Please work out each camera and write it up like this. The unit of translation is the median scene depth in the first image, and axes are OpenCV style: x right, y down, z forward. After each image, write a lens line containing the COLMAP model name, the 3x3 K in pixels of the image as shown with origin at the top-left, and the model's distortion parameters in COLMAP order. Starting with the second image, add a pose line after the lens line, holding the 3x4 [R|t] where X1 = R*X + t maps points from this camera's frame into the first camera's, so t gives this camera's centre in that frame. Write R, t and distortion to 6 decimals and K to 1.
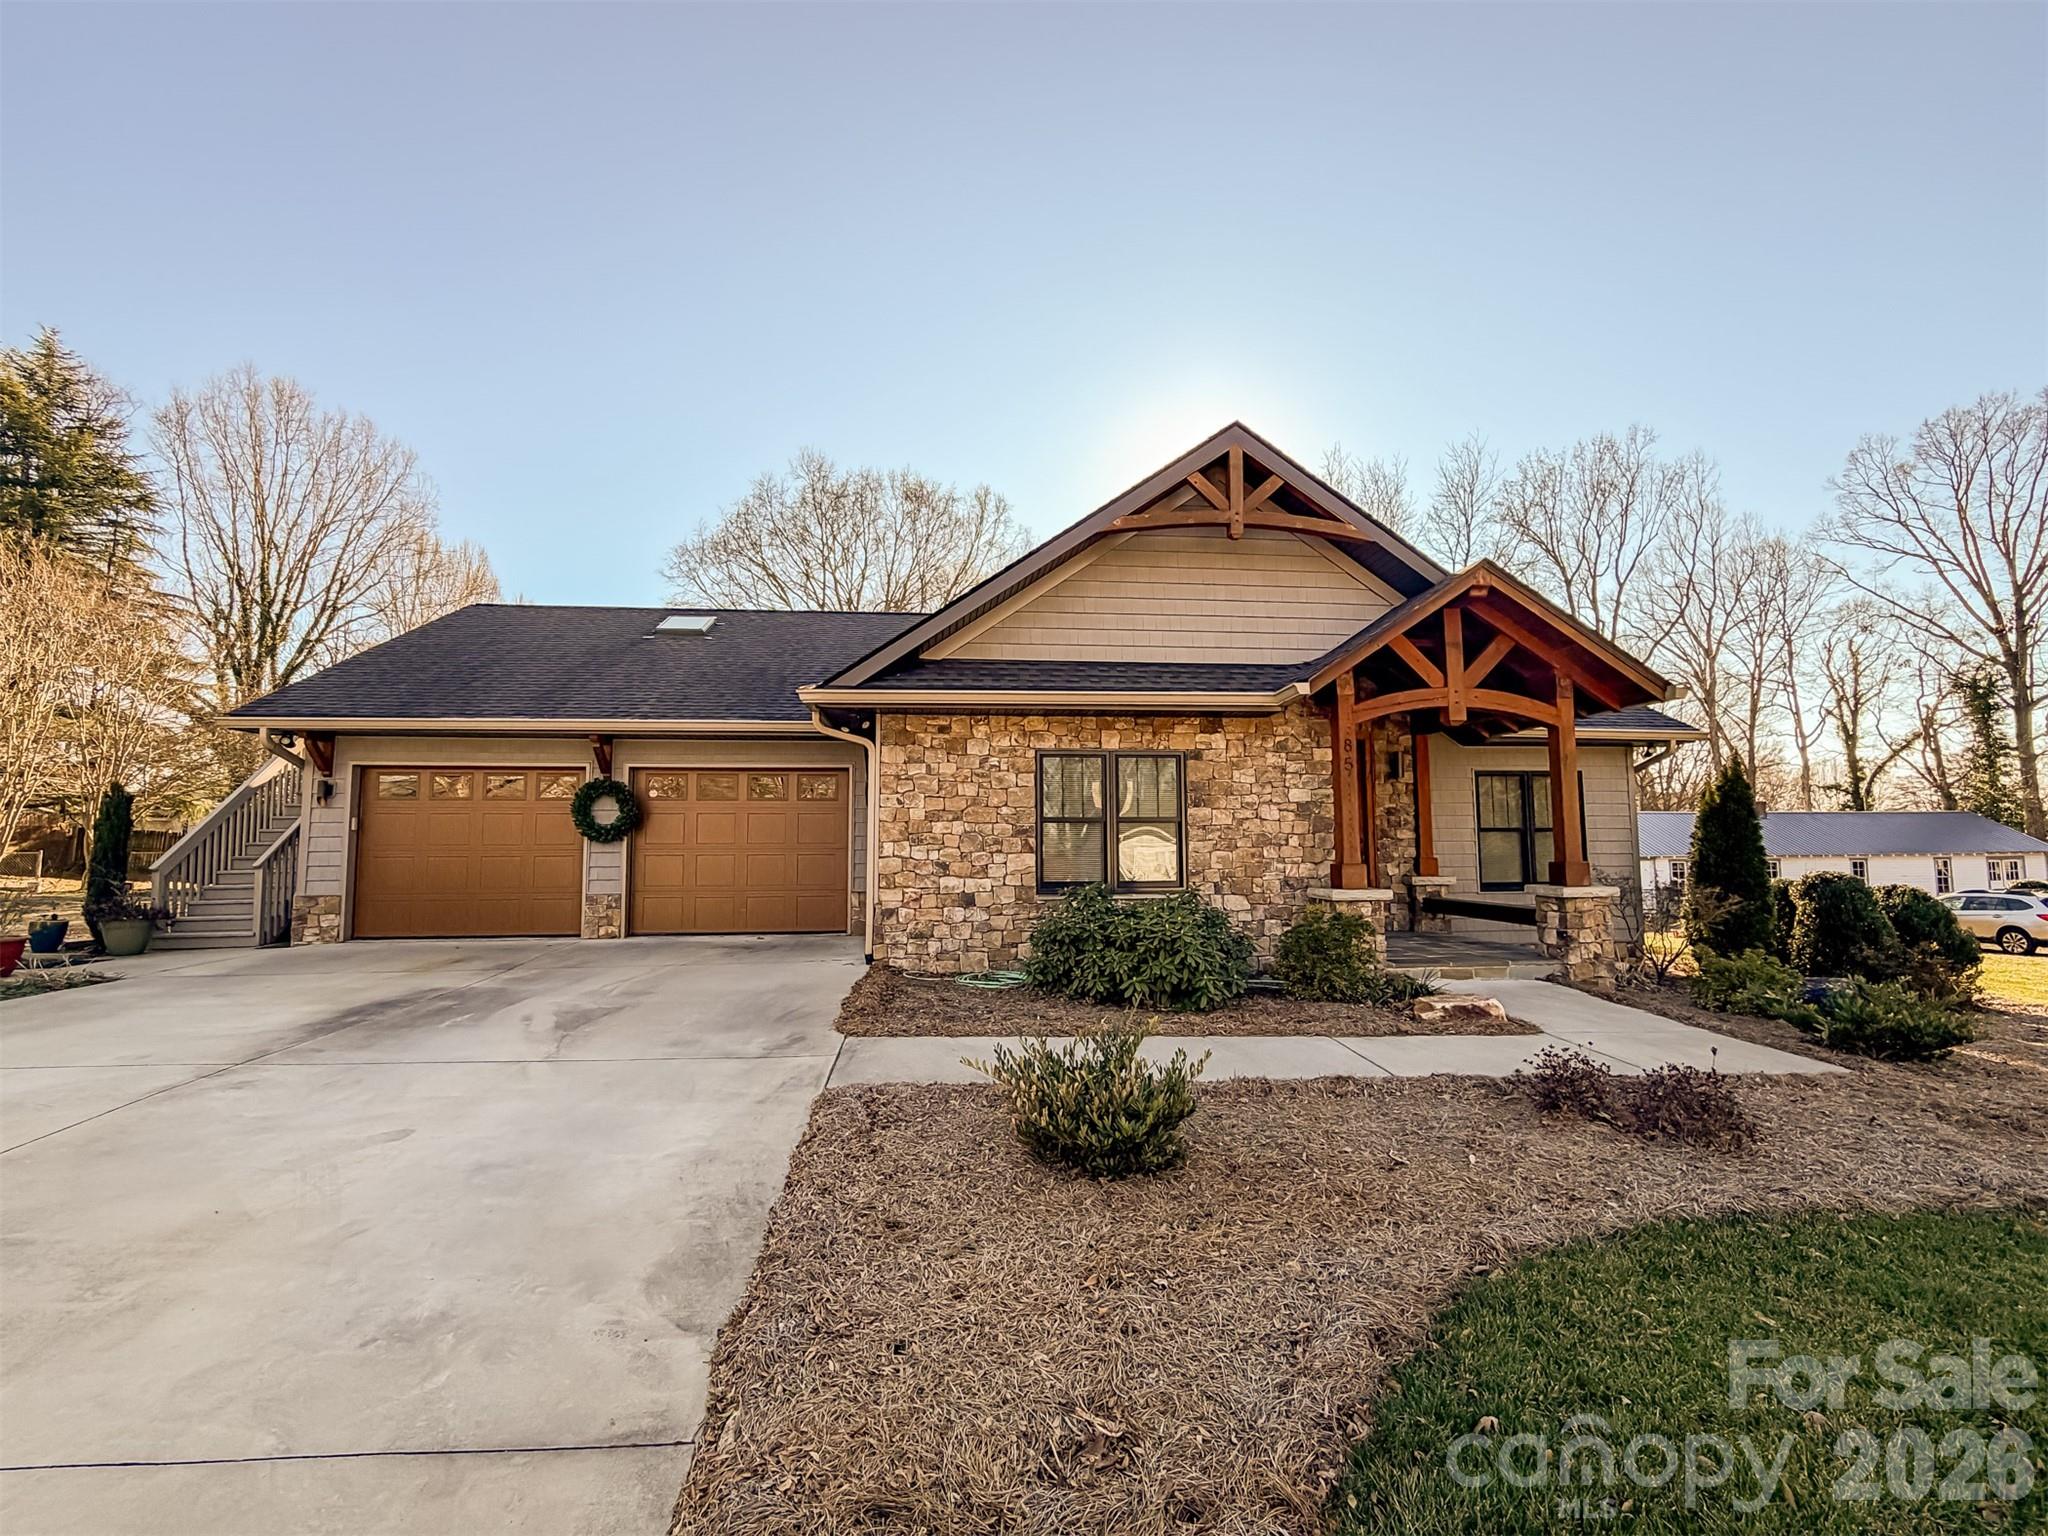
lens RADIAL K [[931.5, 0, 1020.1], [0, 931.5, 767.6], [0, 0, 1]] dist [-0.001284, 0.000048]
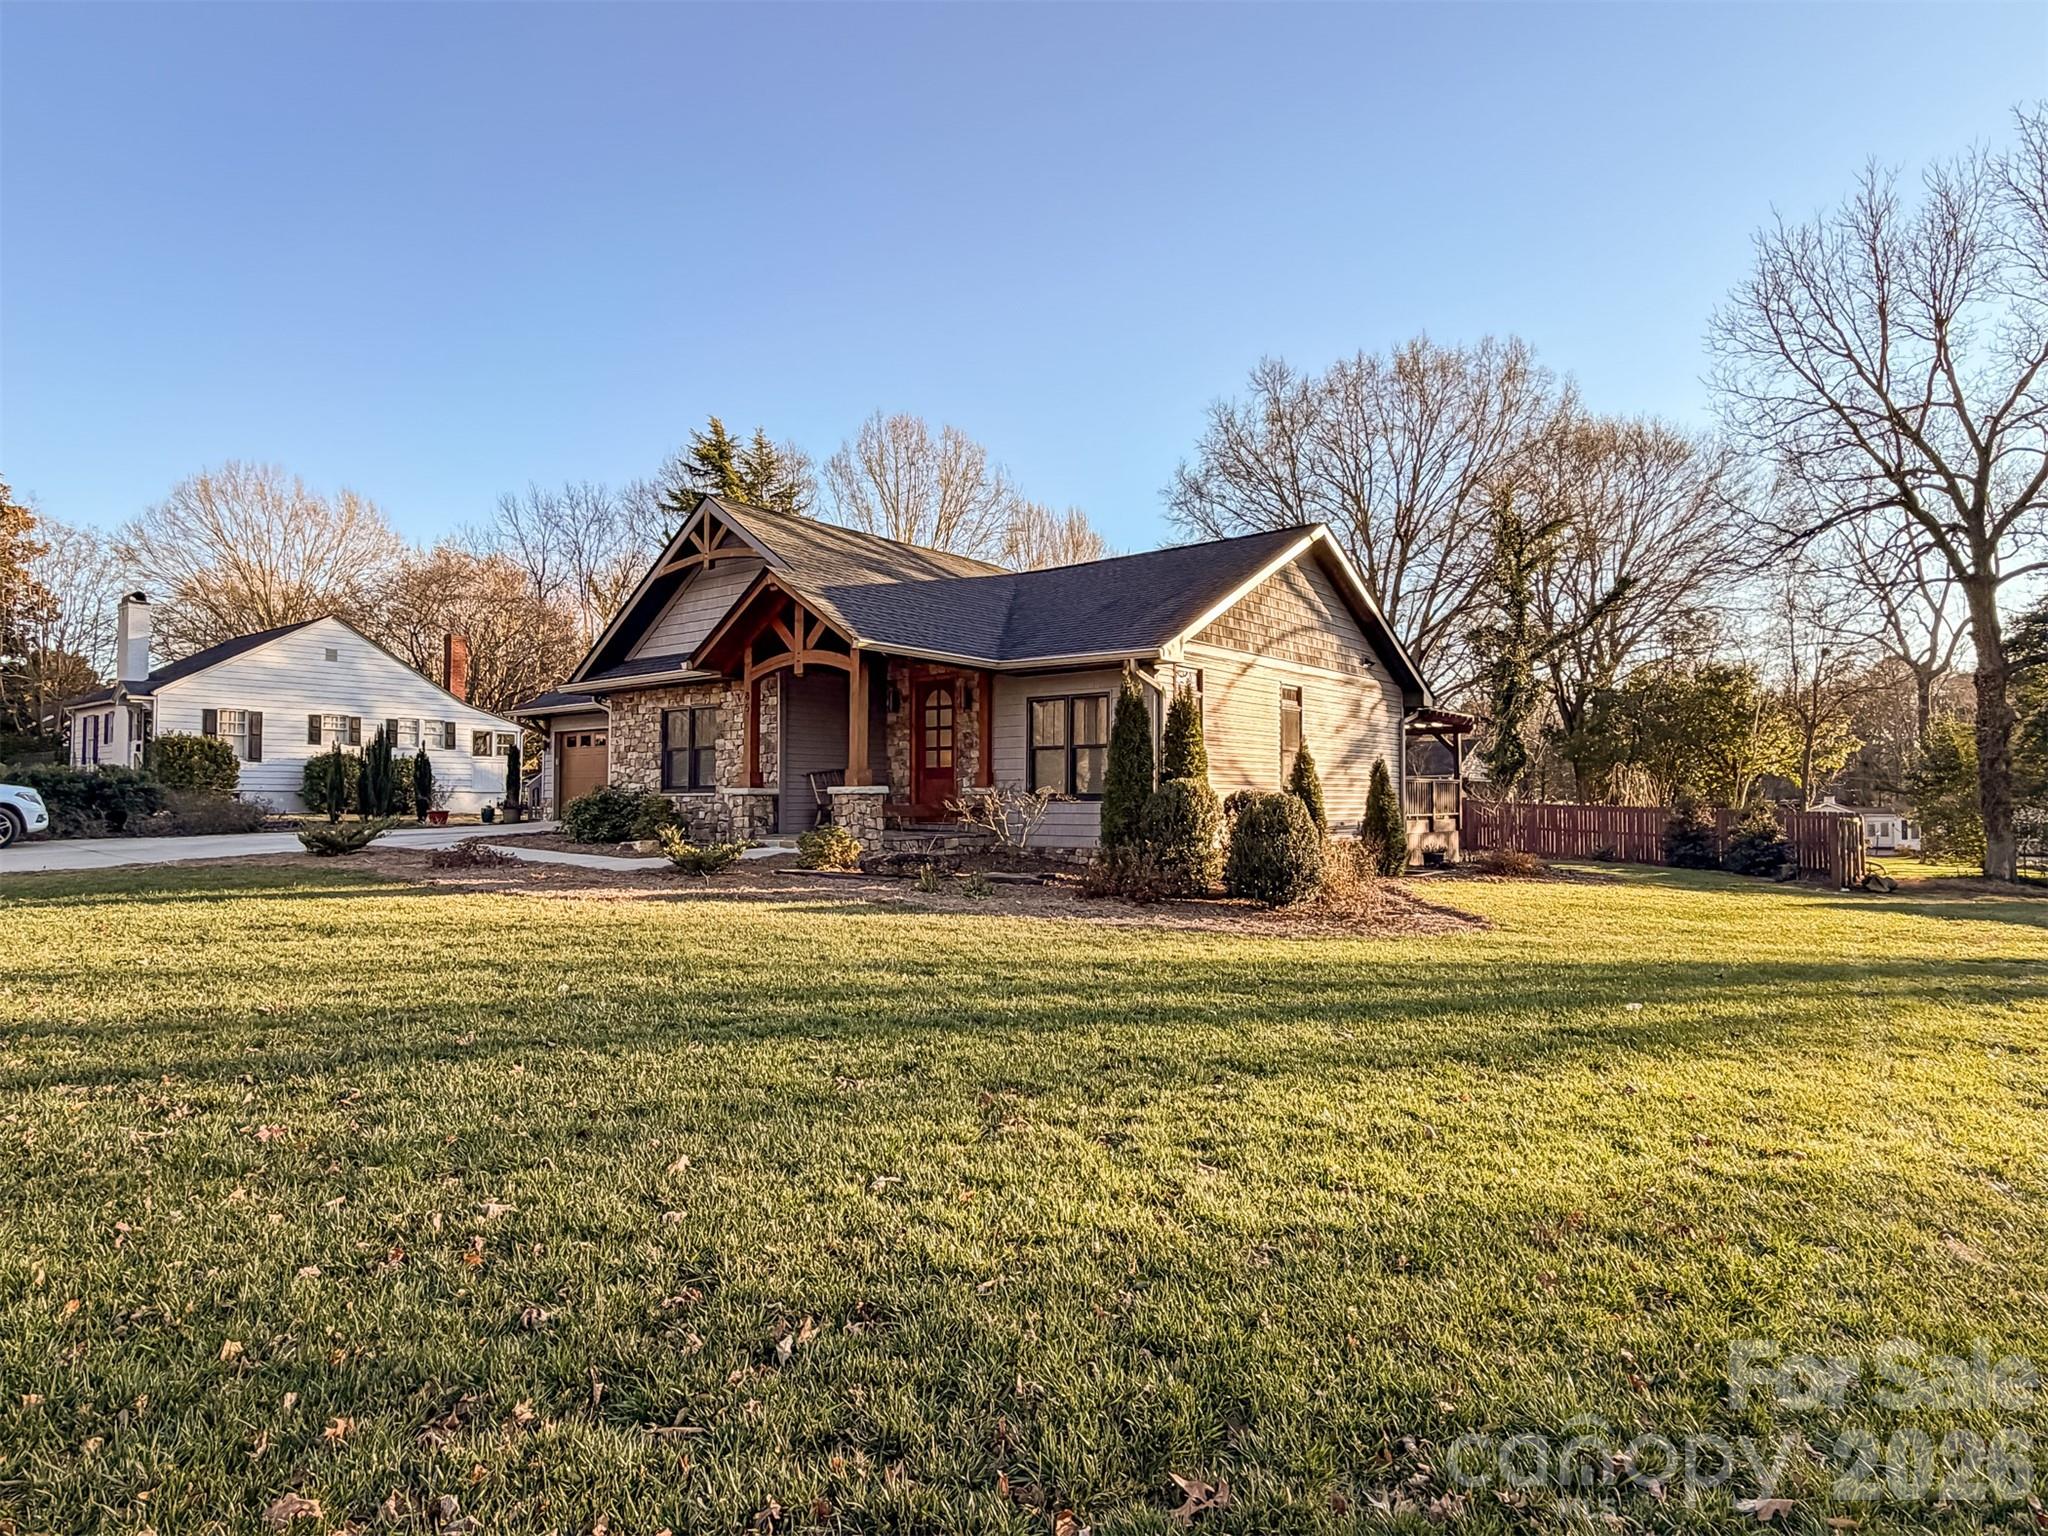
lens RADIAL K [[1143.8, 0, 1020.7], [0, 1143.8, 764.6], [0, 0, 1]] dist [-0.005796, 0.001821]
pose [[0.709156, -0.017618, -0.704831, 1.925856], [0.058529, 0.997708, 0.033950, 0.049446], [0.702618, -0.065329, 0.708562, -0.032444]]
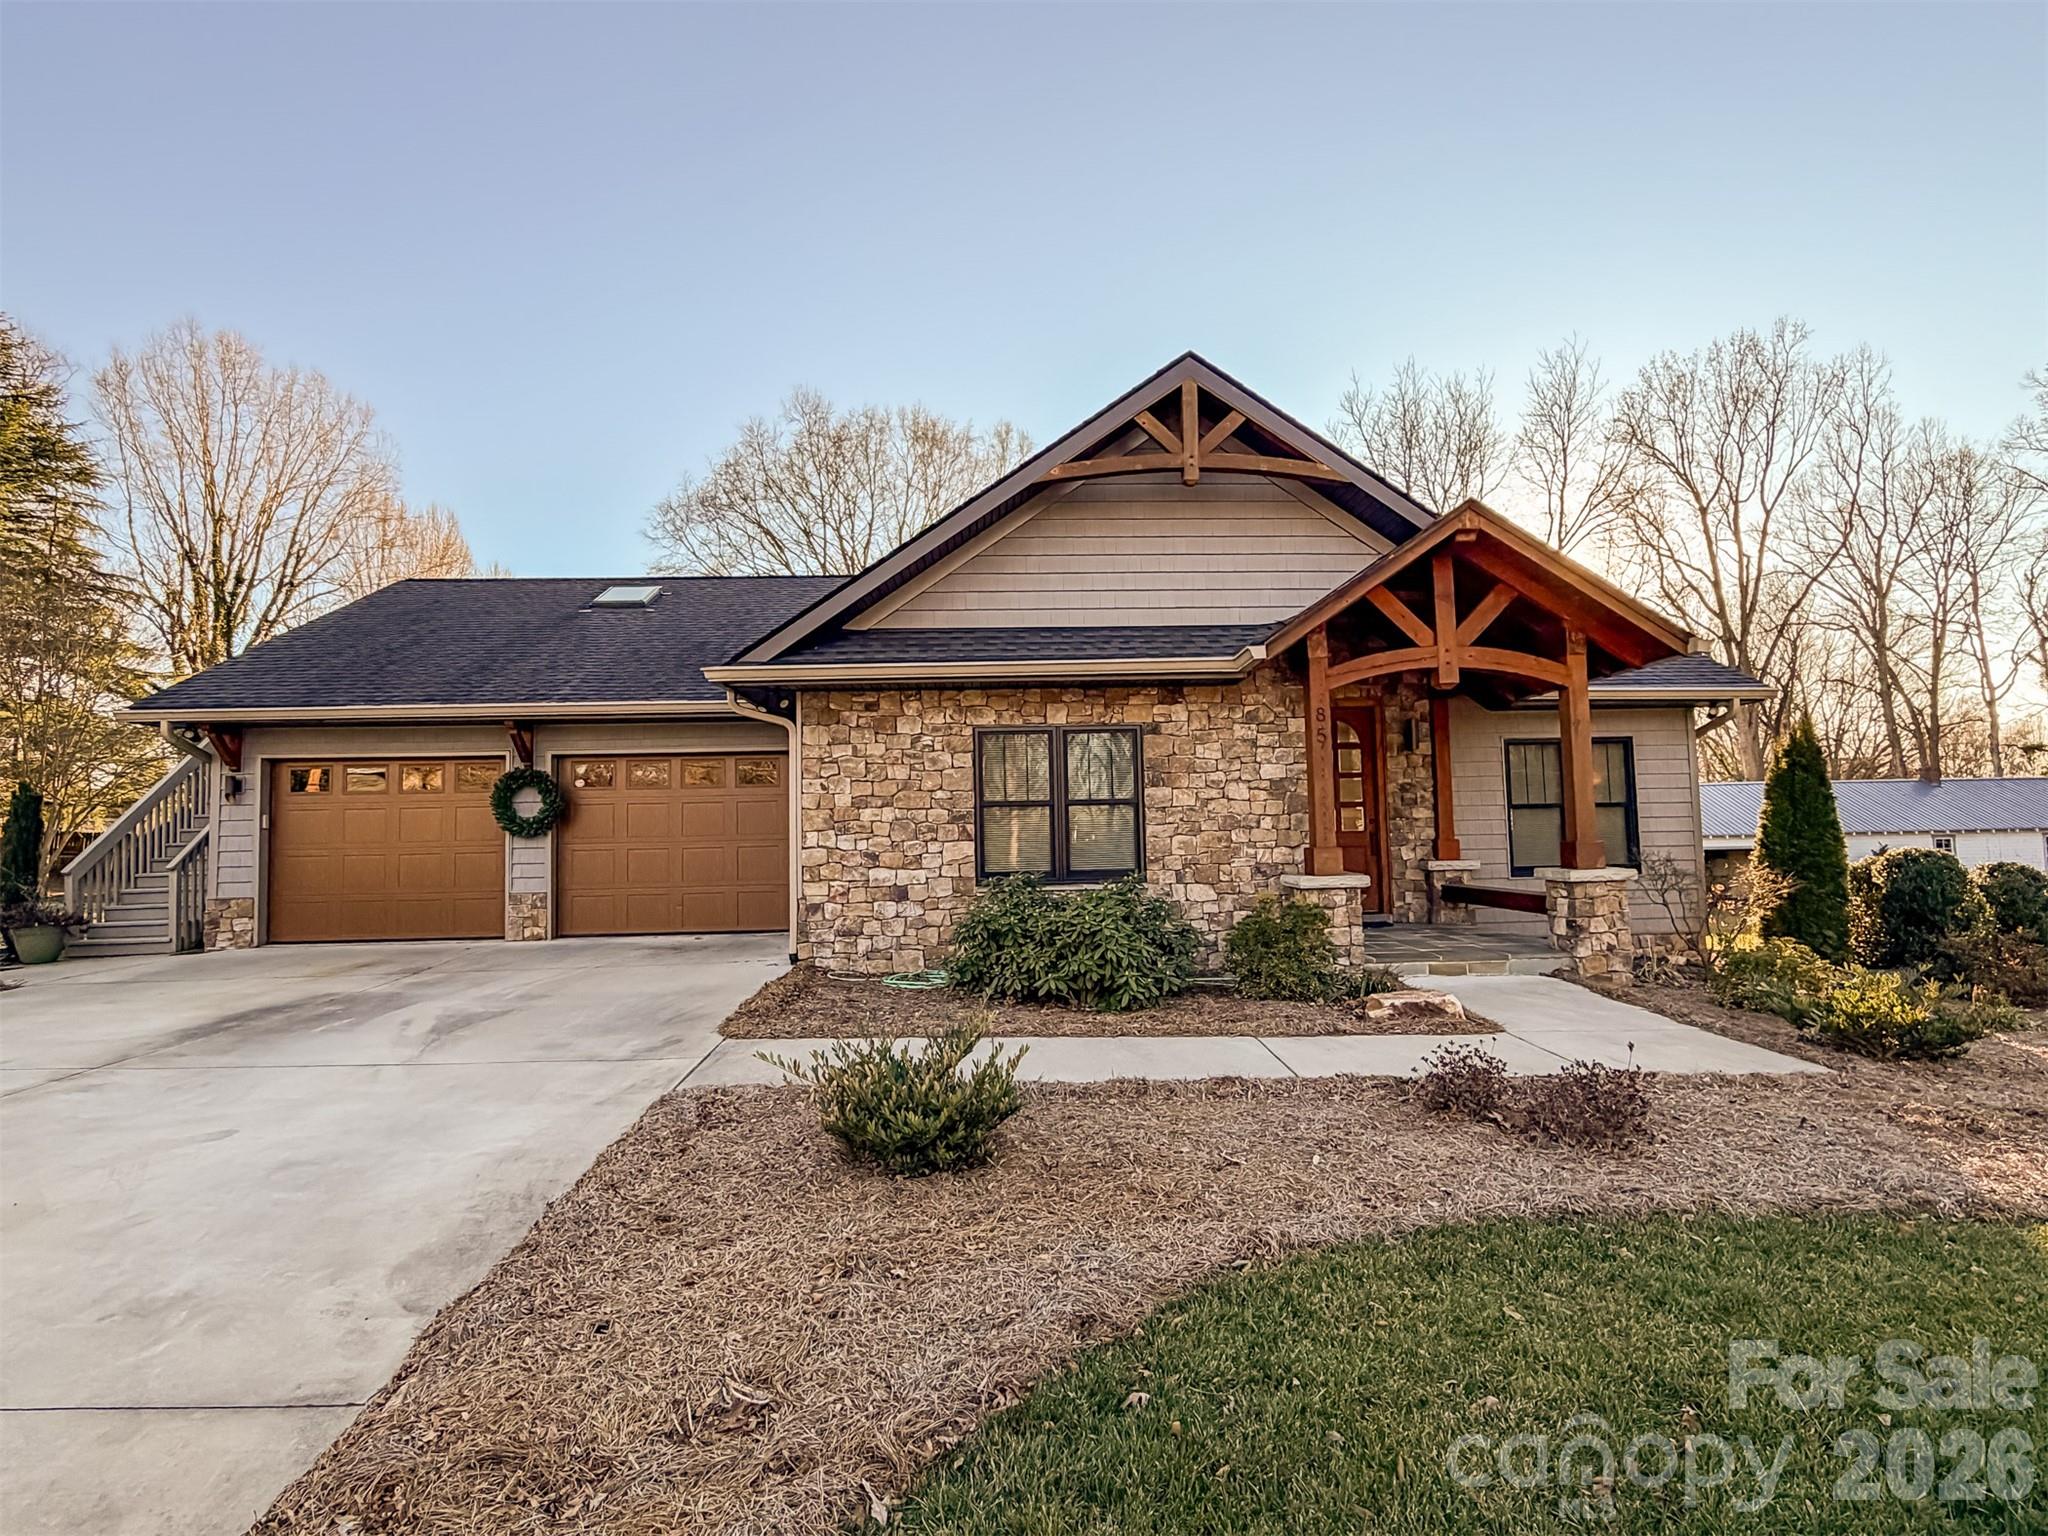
lens RADIAL K [[1071.8, 0, 1017.2], [0, 1071.8, 767.7], [0, 0, 1]] dist [-0.000689, 0.000068]
pose [[0.998235, -0.019624, -0.056049, 0.114273], [0.020838, 0.999559, 0.021146, -0.000669], [0.055609, -0.022276, 0.998204, -0.036763]]
